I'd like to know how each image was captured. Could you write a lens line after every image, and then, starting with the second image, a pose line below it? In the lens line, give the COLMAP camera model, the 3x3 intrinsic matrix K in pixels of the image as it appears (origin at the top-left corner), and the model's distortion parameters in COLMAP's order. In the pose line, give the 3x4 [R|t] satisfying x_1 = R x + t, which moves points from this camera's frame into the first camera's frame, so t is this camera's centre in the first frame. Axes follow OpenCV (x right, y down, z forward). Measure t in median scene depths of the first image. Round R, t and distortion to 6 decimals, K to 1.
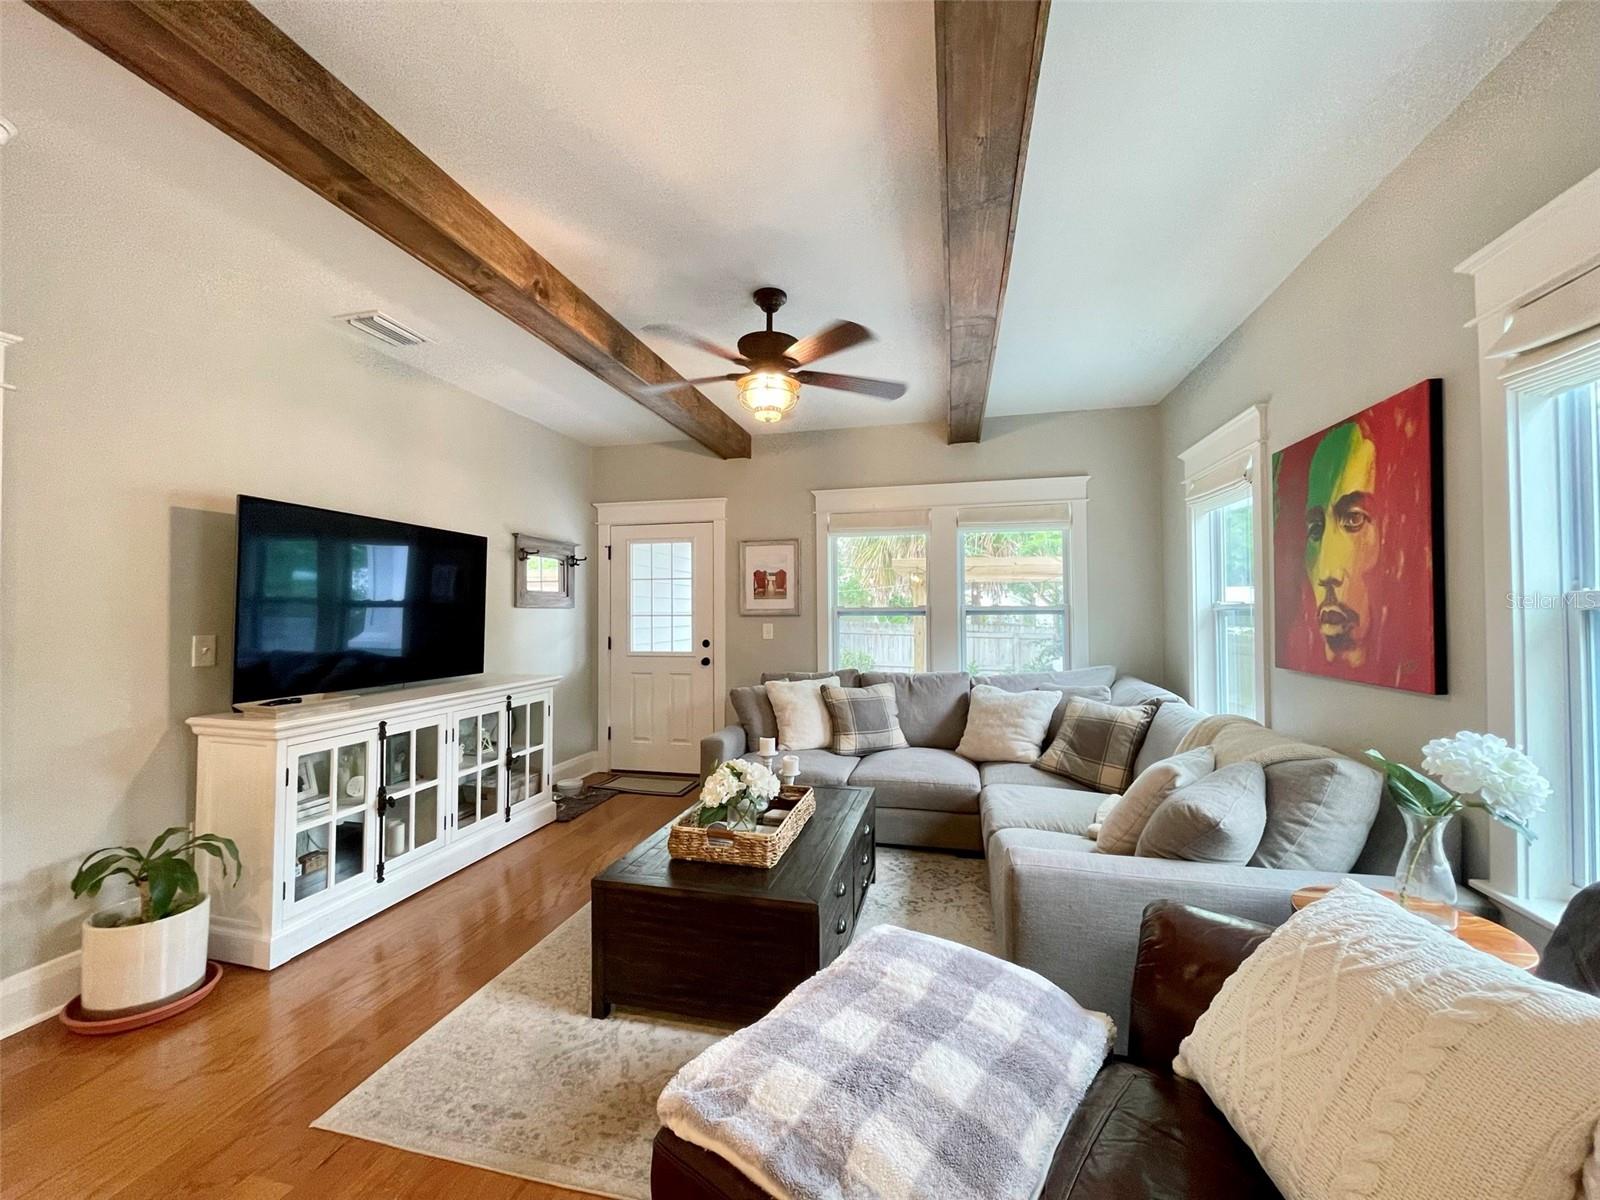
lens RADIAL K [[642.4, 0, 797.1], [0, 642.4, 601.2], [0, 0, 1]] dist [-0.001438, -0.000351]
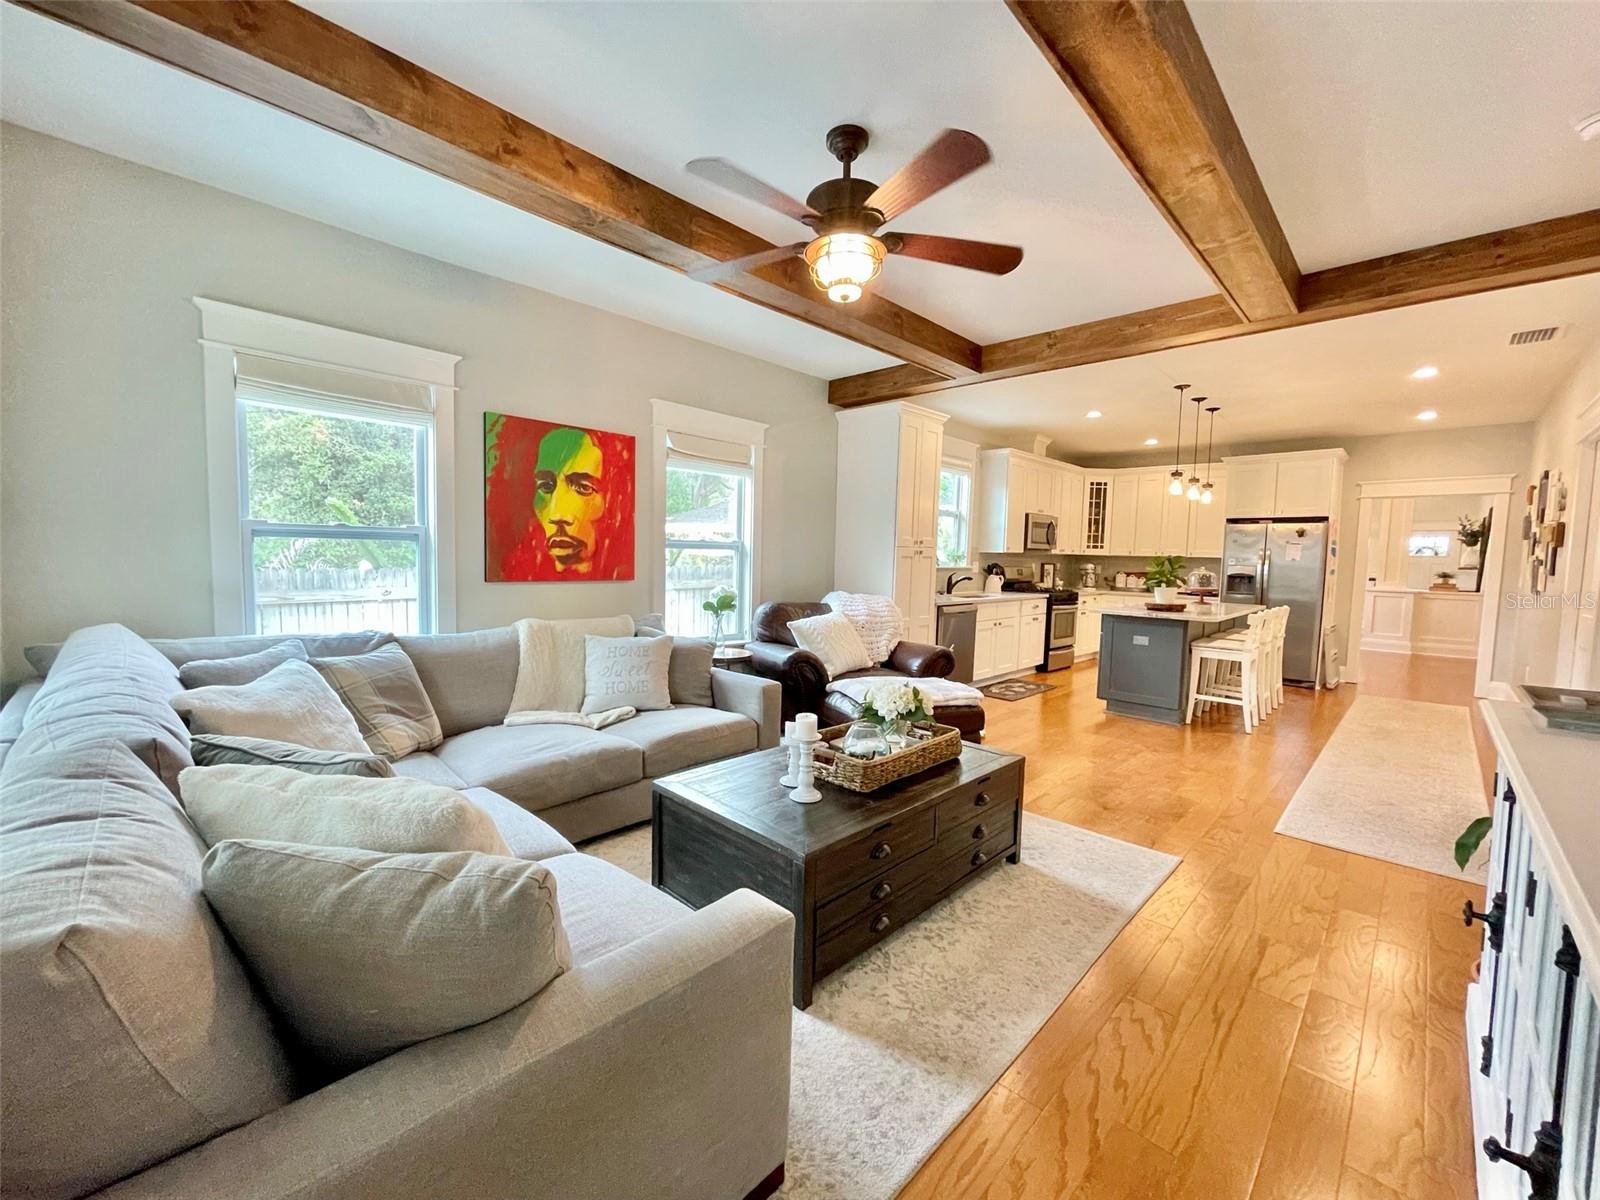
lens RADIAL K [[646.2, 0, 793.8], [0, 646.2, 602.0], [0, 0, 1]] dist [-0.001127, 0.000170]
pose [[-0.856622, -0.057071, 0.512779, -0.356675], [-0.030968, 0.997759, 0.059315, 0.038904], [-0.515015, 0.034931, -0.856469, 1.453475]]
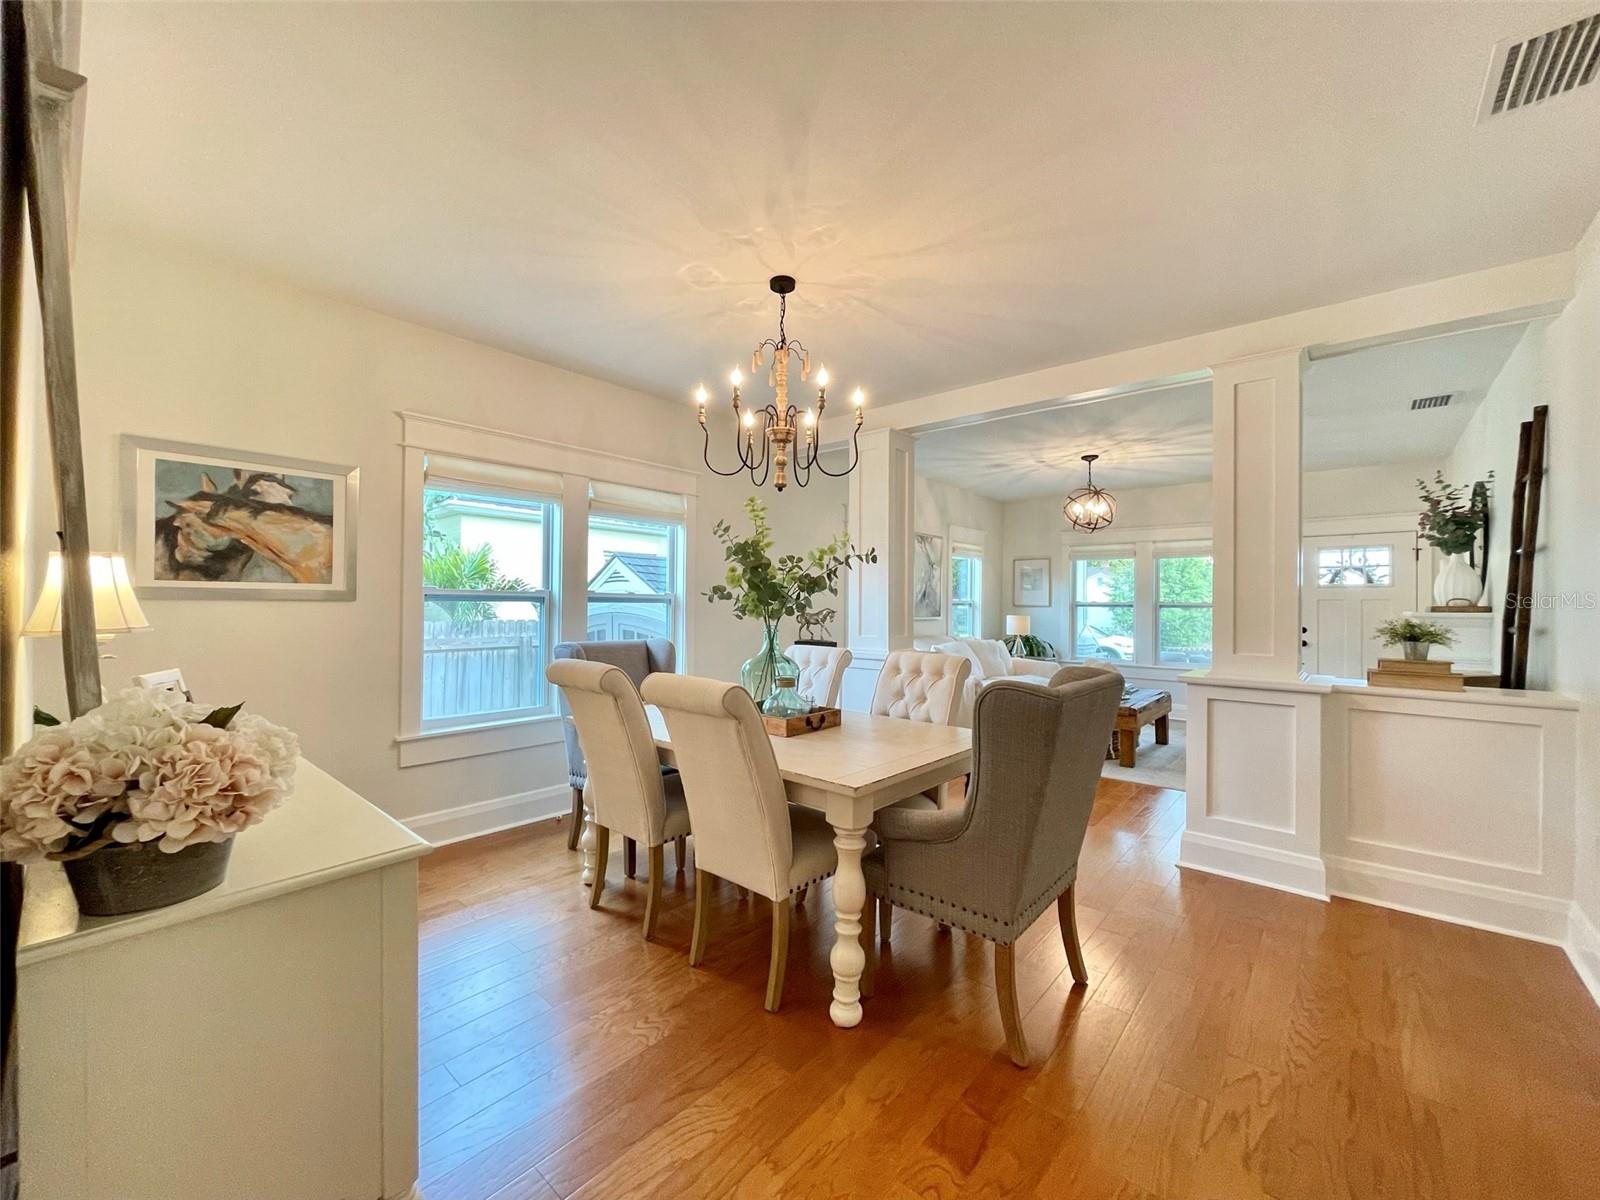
lens RADIAL K [[642.4, 0, 797.1], [0, 642.4, 601.2], [0, 0, 1]] dist [-0.001438, -0.000351]
pose [[-0.886709, -0.004296, 0.462307, -1.025383], [-0.015249, 0.999685, -0.019958, -0.012078], [-0.462076, -0.024746, -0.886495, -1.362078]]
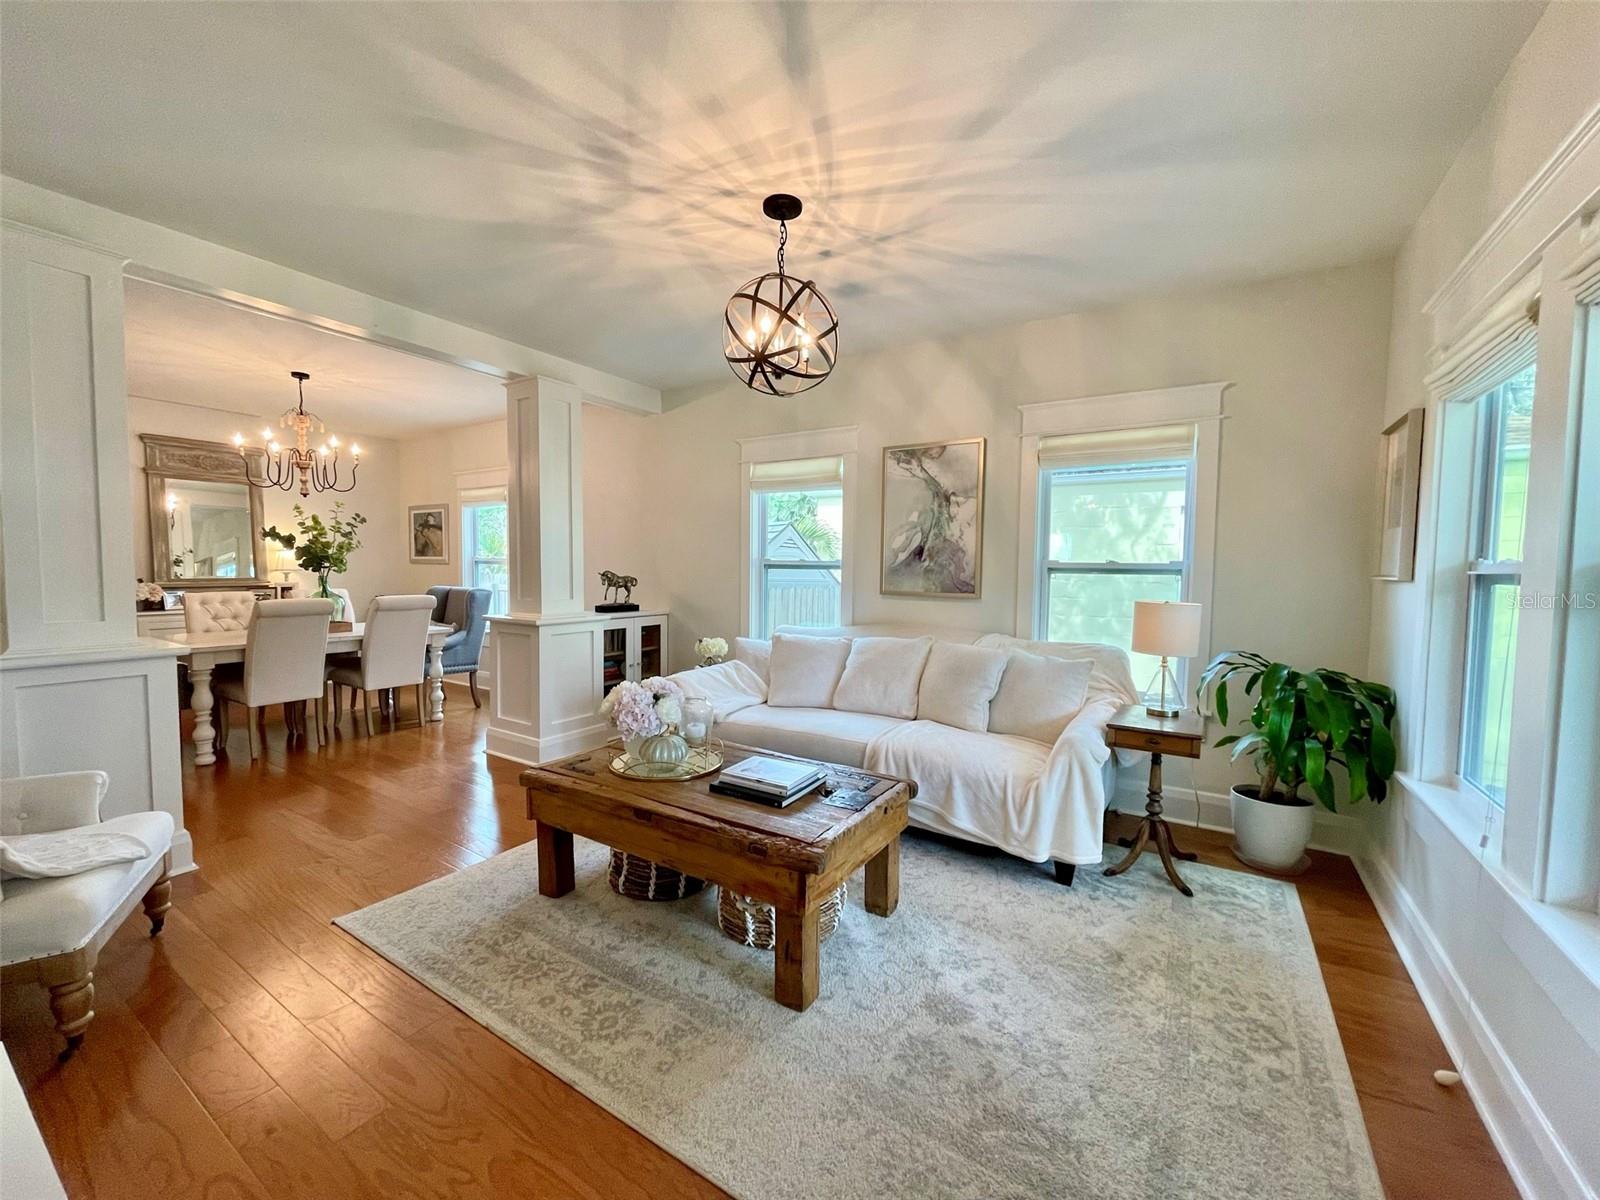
lens RADIAL K [[646.2, 0, 793.8], [0, 646.2, 602.0], [0, 0, 1]] dist [-0.001127, 0.000170]
pose [[0.327002, -0.045600, 0.943923, -1.639212], [-0.029901, 0.997836, 0.058563, -0.054054], [-0.944550, -0.047374, 0.324931, -3.609560]]
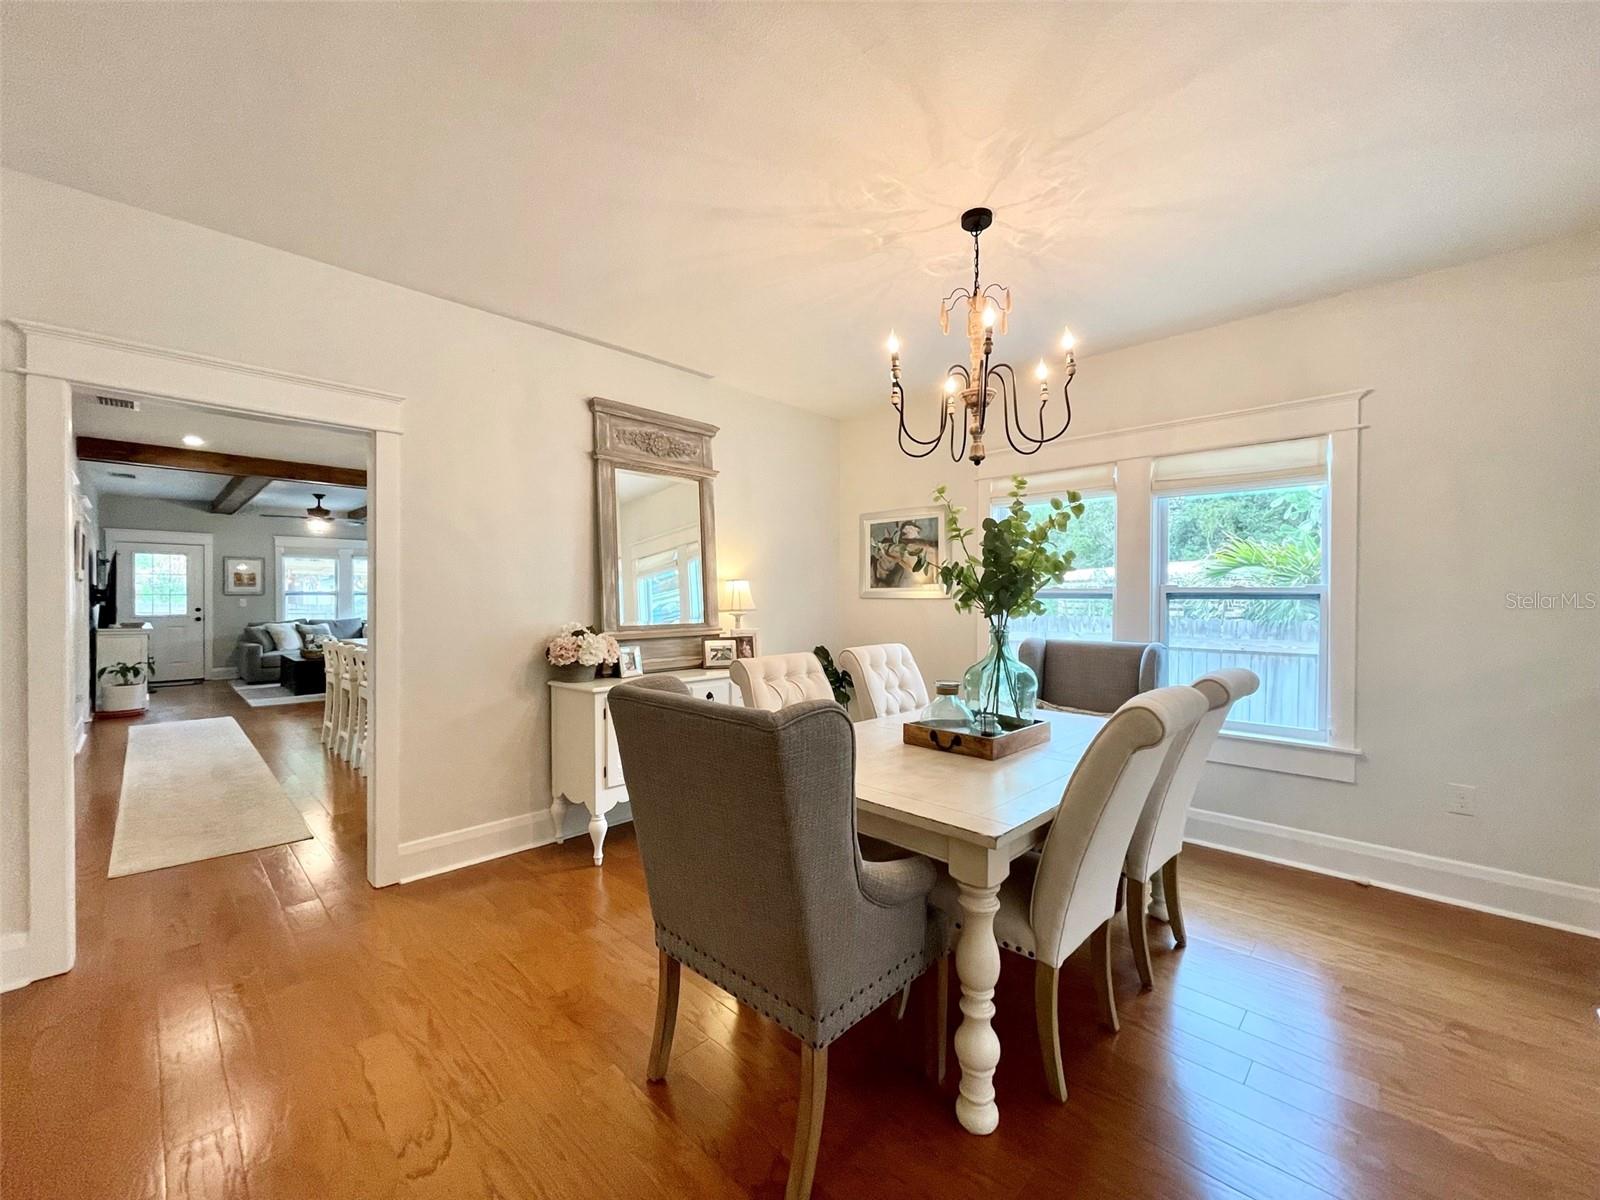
lens RADIAL K [[646.2, 0, 793.8], [0, 646.2, 602.0], [0, 0, 1]] dist [-0.001127, 0.000170]
pose [[0.516349, -0.003479, 0.856371, -1.331383], [-0.018741, 0.999706, 0.015361, -0.028652], [-0.856173, -0.023981, 0.516132, -2.290256]]
